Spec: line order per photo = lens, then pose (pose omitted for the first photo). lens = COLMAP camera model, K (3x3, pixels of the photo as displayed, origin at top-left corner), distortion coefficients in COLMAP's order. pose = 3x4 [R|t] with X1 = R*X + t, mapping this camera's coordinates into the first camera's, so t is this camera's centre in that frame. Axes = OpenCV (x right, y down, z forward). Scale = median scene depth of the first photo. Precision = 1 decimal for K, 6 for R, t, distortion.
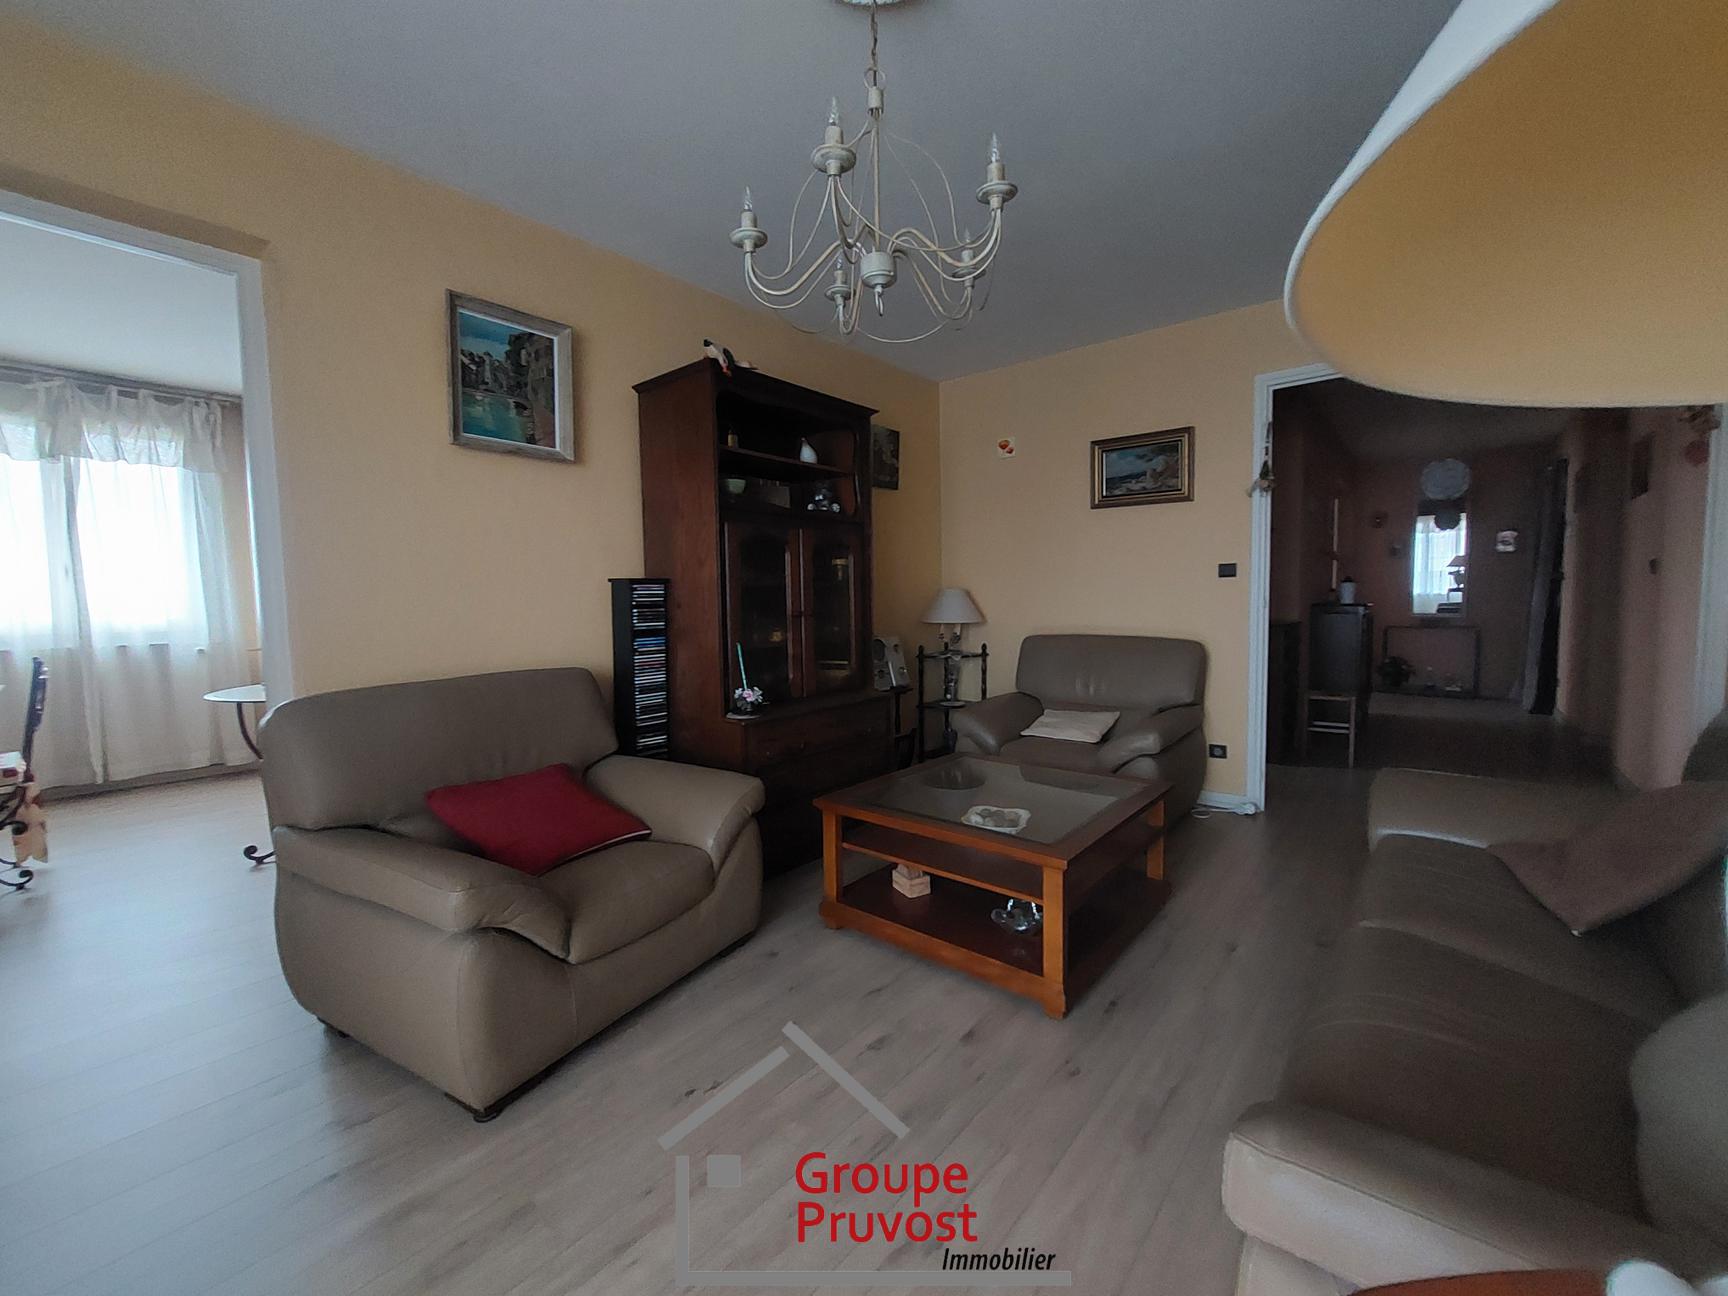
lens RADIAL K [[696.5, 0, 870.1], [0, 696.5, 648.1], [0, 0, 1]] dist [-0.020041, -0.000571]
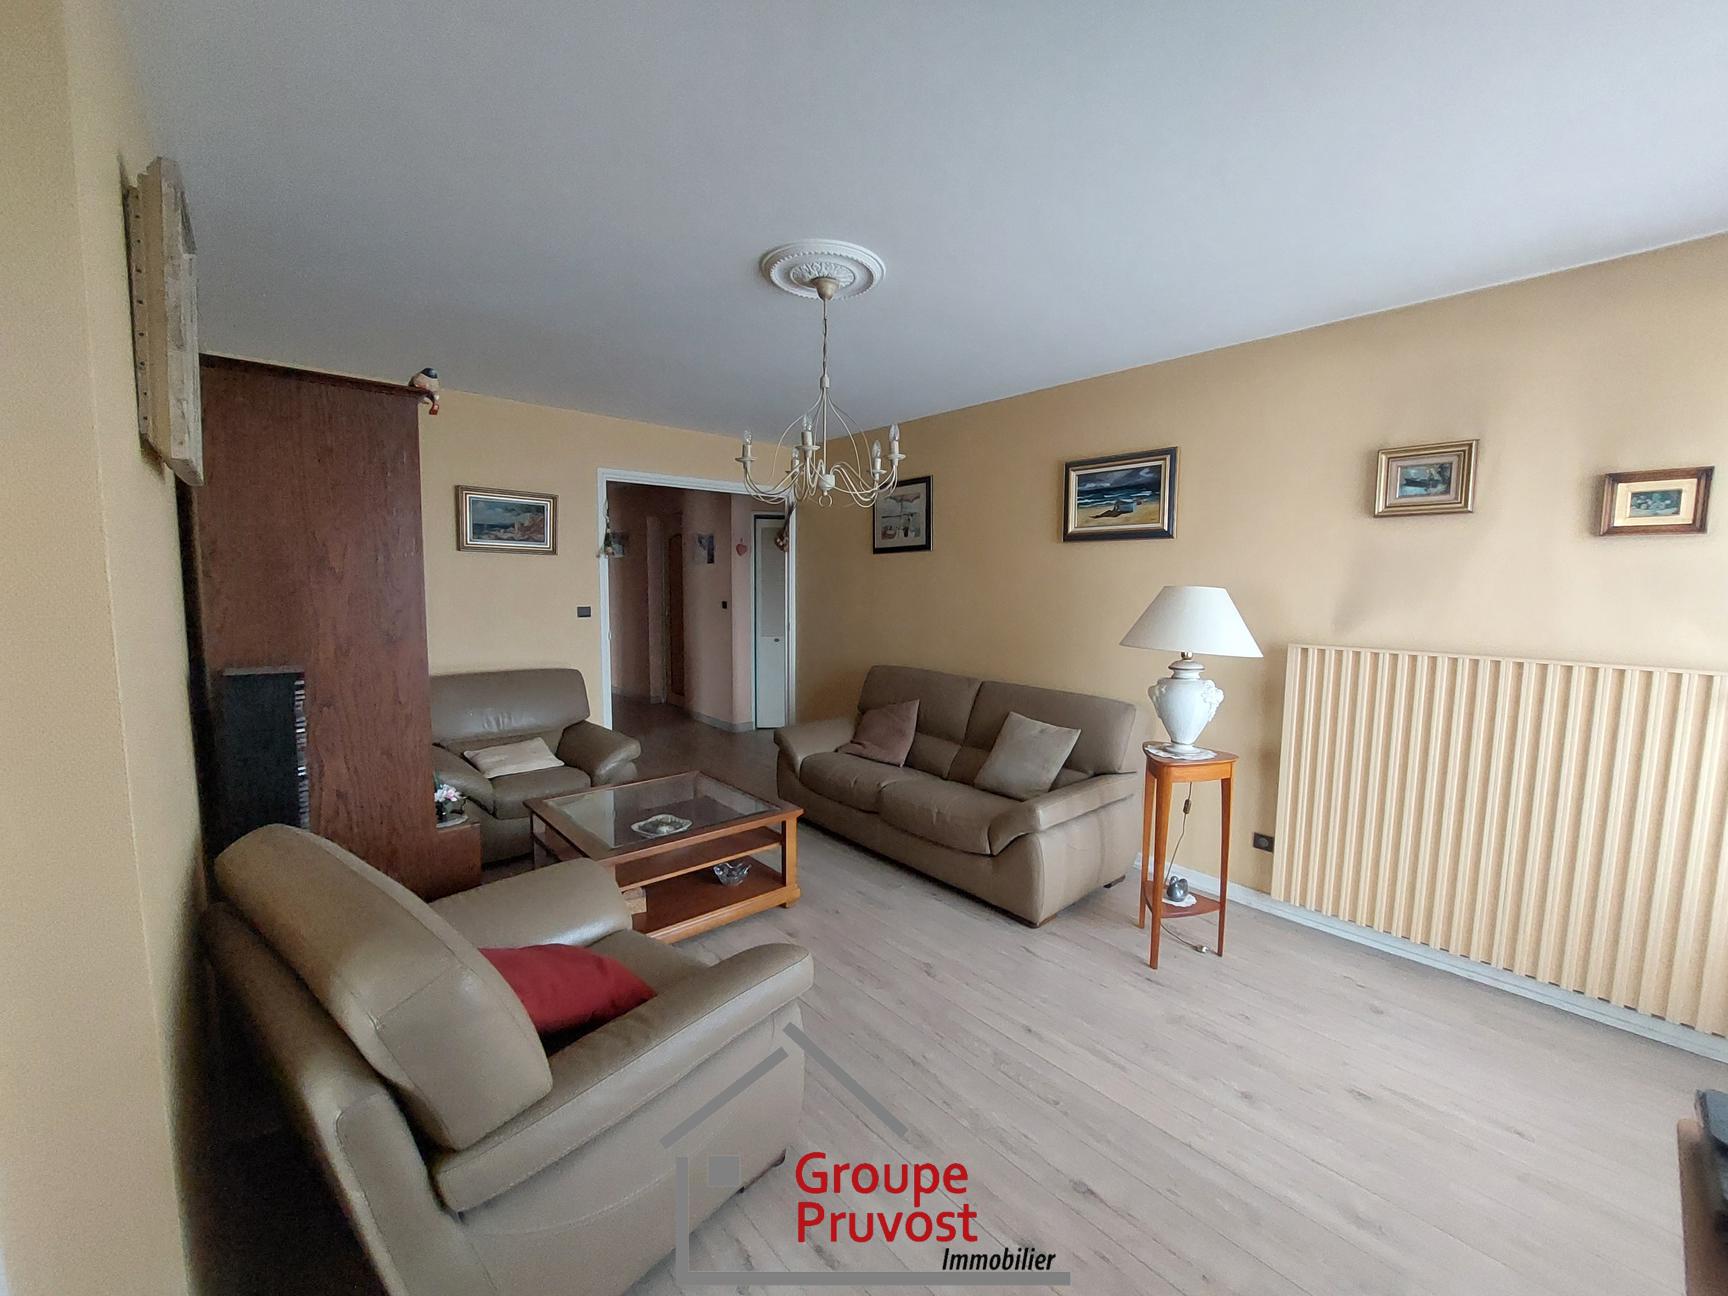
lens RADIAL K [[696.5, 0, 880.6], [0, 696.5, 651.2], [0, 0, 1]] dist [-0.020041, -0.000571]
pose [[0.135939, -0.080925, 0.987407, -0.717798], [0.049839, 0.995955, 0.074765, -0.111165], [-0.989463, 0.039048, 0.139422, 0.278172]]
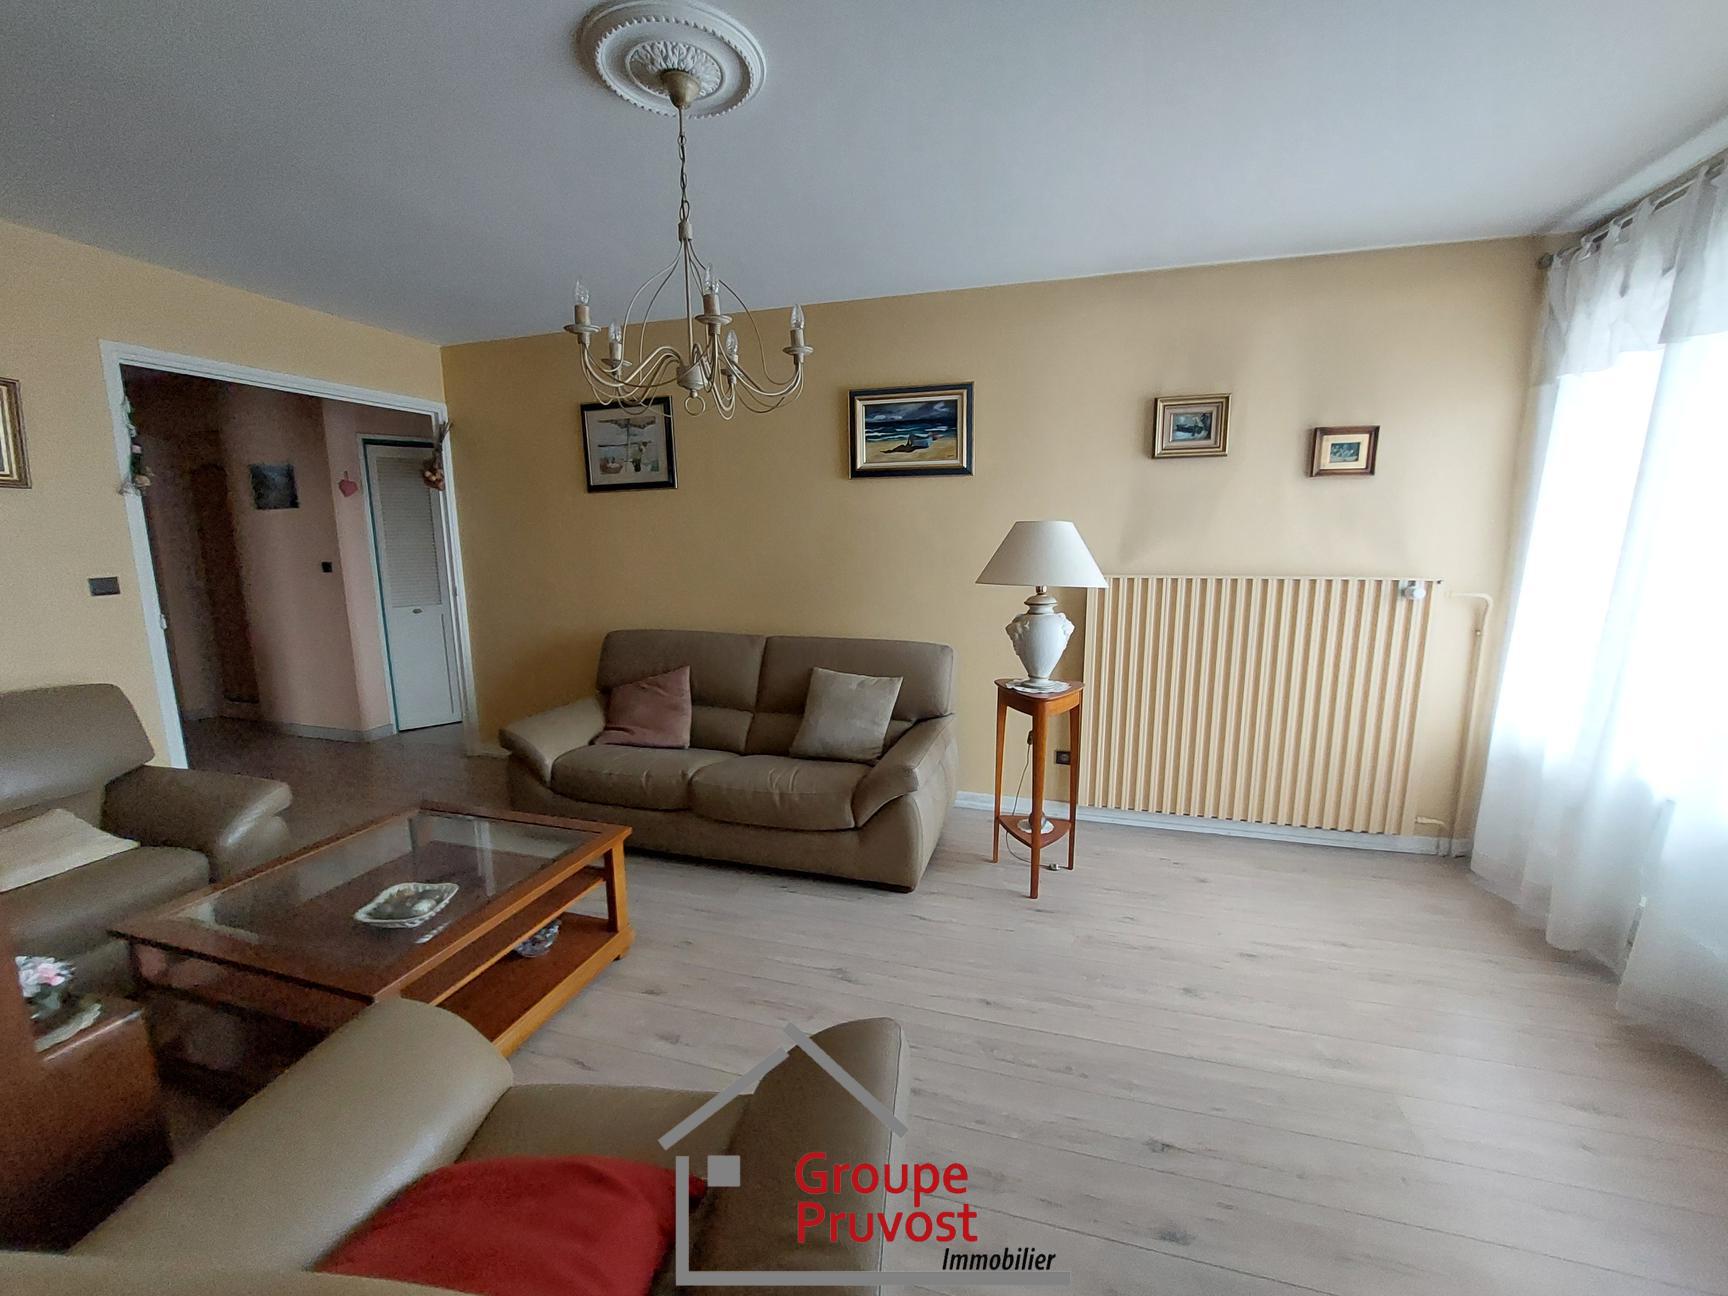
lens RADIAL K [[696.5, 0, 877.8], [0, 696.5, 649.4], [0, 0, 1]] dist [-0.020041, -0.000571]
pose [[-0.410791, -0.131670, 0.902172, -0.545029], [0.071653, 0.981794, 0.175917, -0.117424], [-0.908909, 0.136908, -0.393878, 0.536013]]
